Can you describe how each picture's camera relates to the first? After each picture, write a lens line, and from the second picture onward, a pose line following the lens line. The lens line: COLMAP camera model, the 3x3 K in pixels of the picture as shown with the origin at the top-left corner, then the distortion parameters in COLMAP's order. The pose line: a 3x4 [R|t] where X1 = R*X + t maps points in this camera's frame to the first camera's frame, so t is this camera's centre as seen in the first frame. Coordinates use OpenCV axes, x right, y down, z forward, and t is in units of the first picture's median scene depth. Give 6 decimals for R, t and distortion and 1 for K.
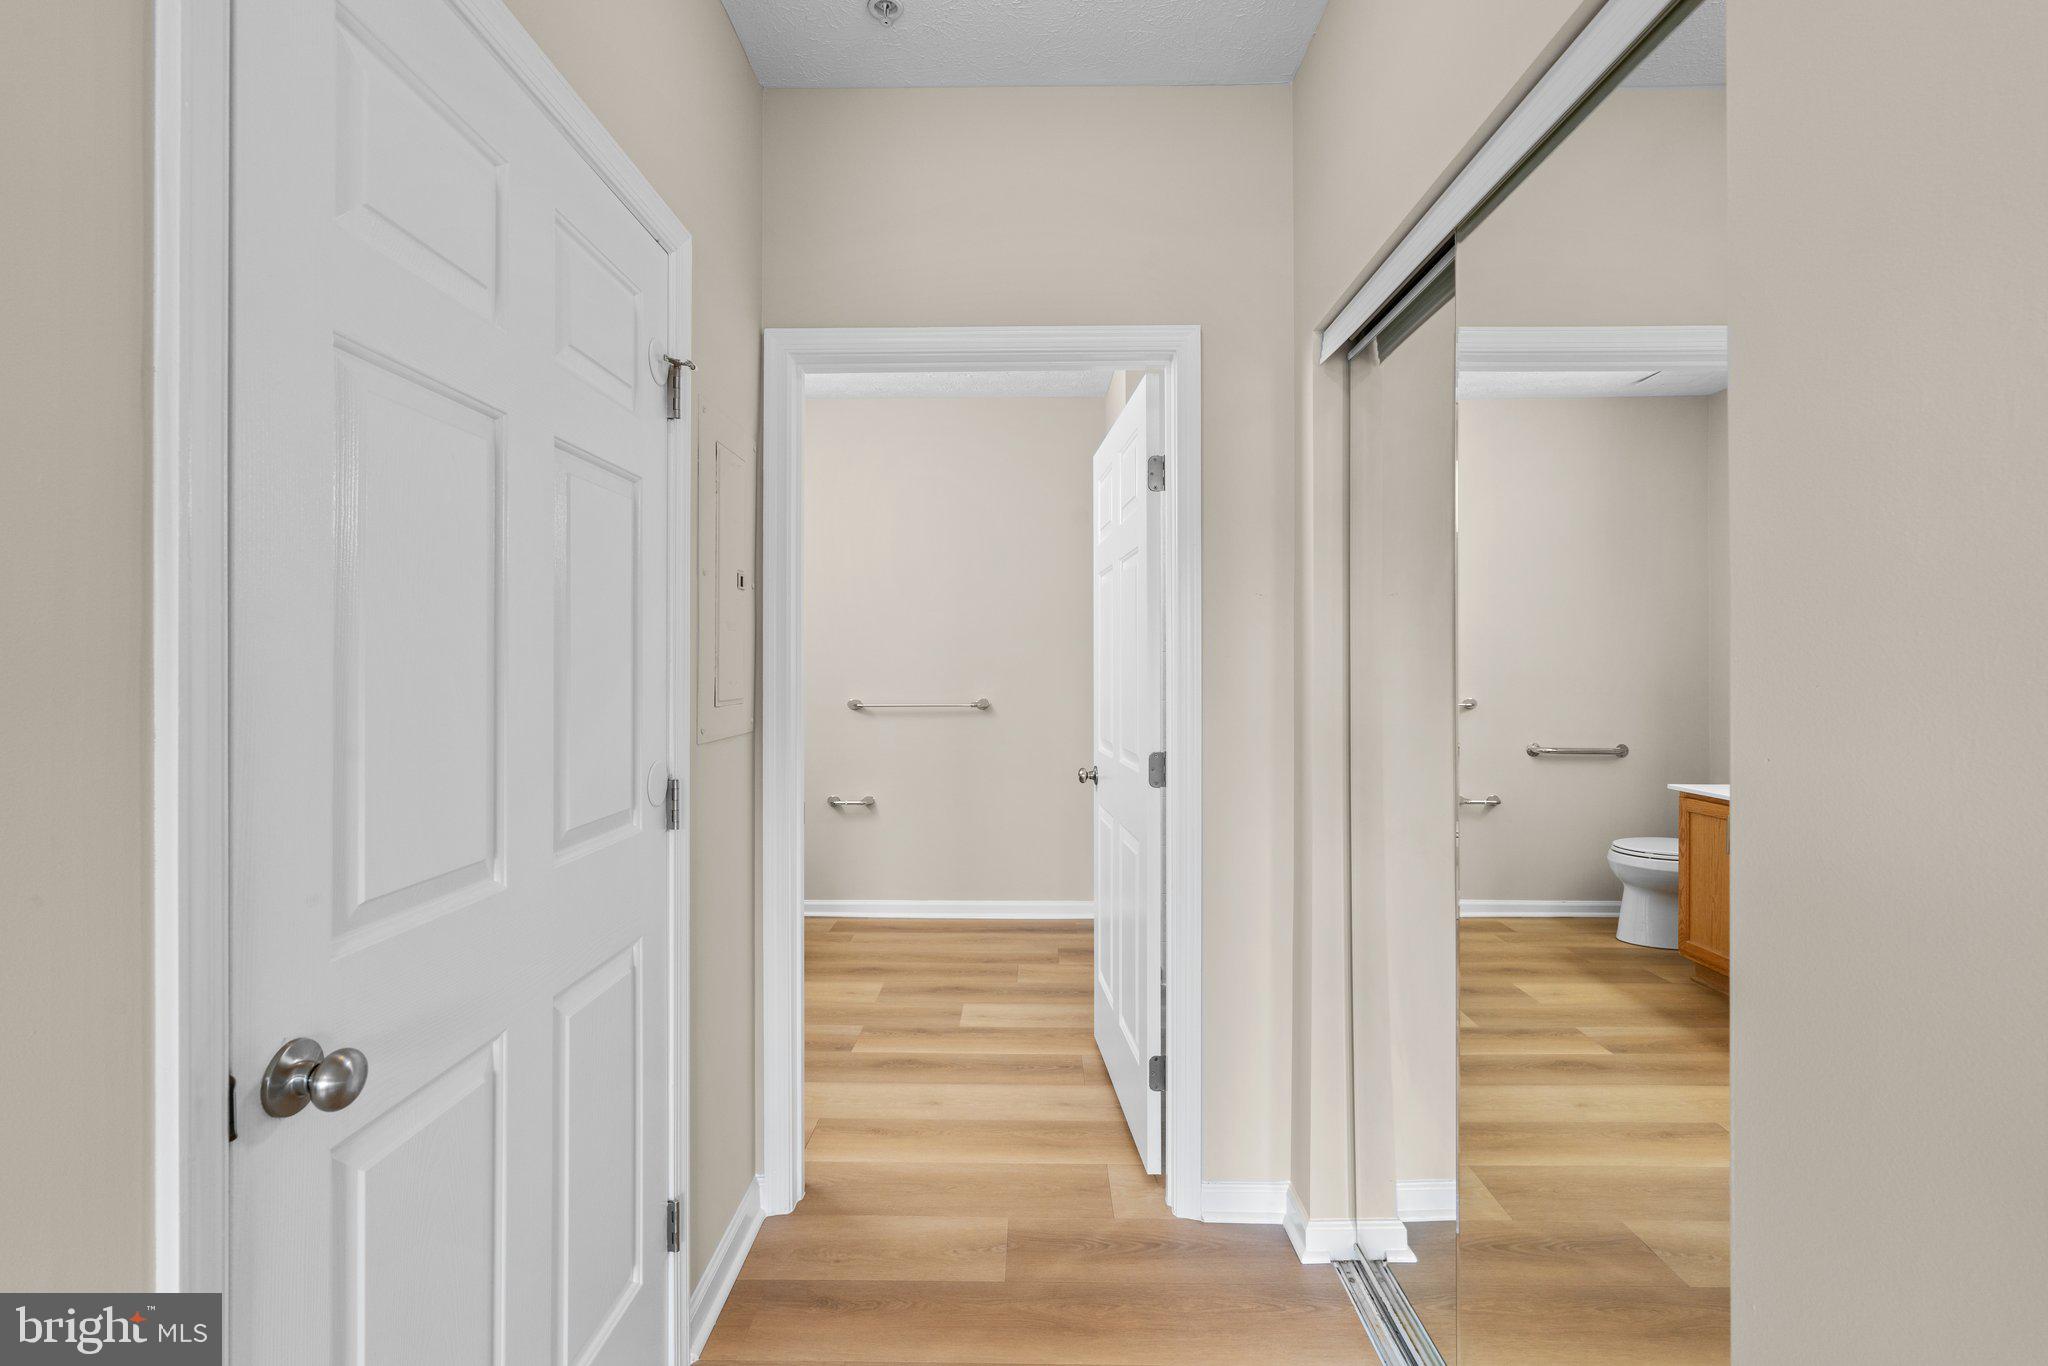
lens RADIAL K [[935.7, 0, 1013.6], [0, 935.7, 670.6], [0, 0, 1]] dist [-0.002491, 0.000185]
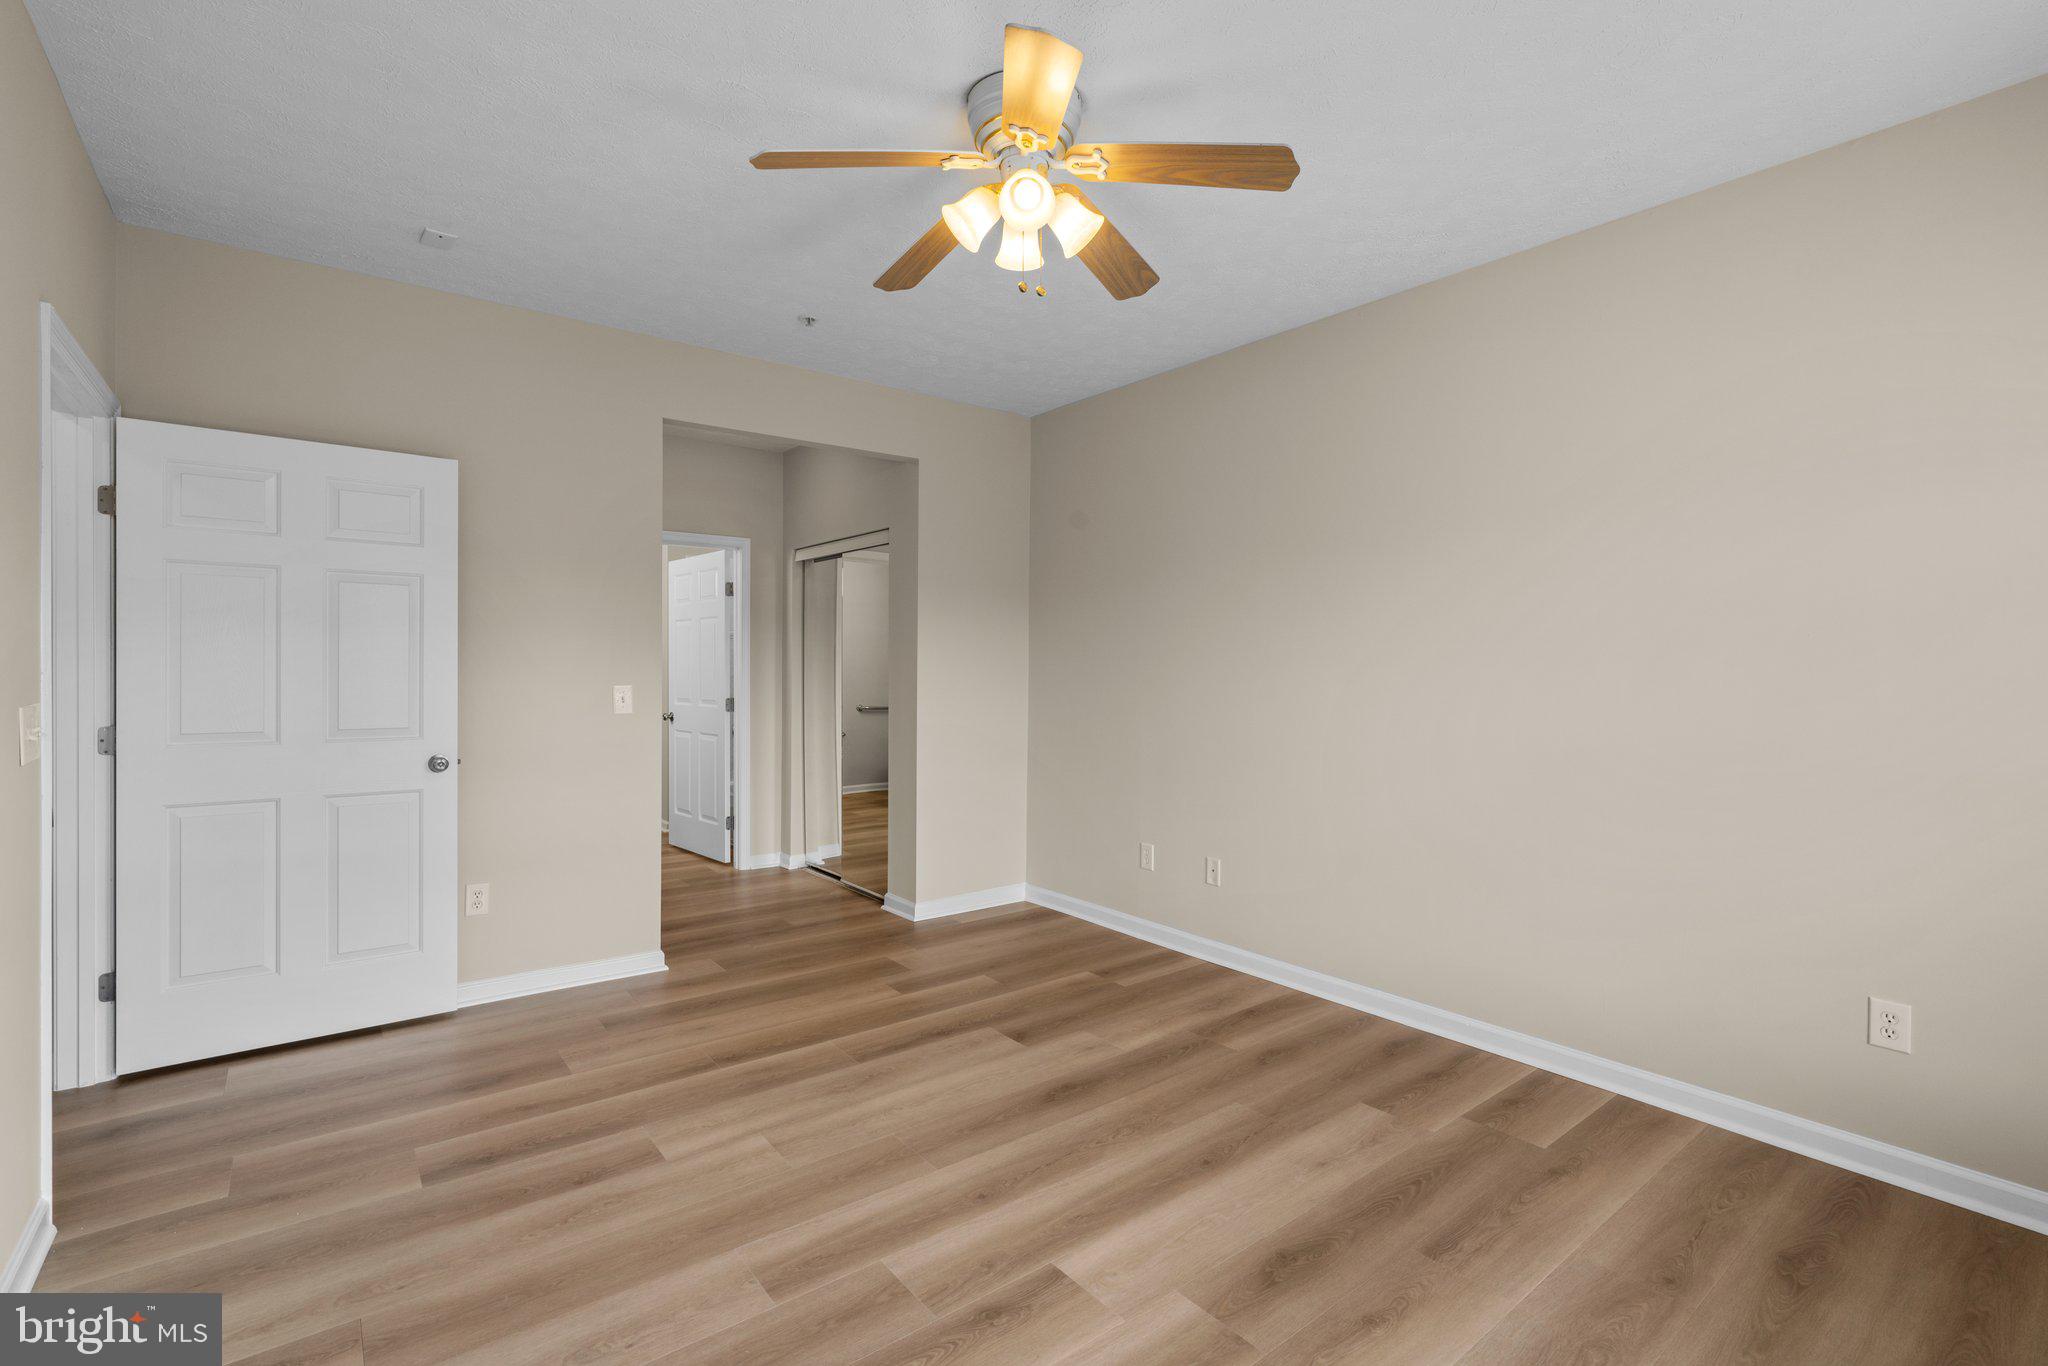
lens RADIAL K [[918.7, 0, 1015.5], [0, 918.7, 683.7], [0, 0, 1]] dist [-0.012424, 0.006730]
pose [[0.775344, -0.011202, 0.631439, -0.866272], [-0.001391, 0.999810, 0.019445, 0.000314], [-0.631537, -0.015955, 0.775181, -1.515214]]
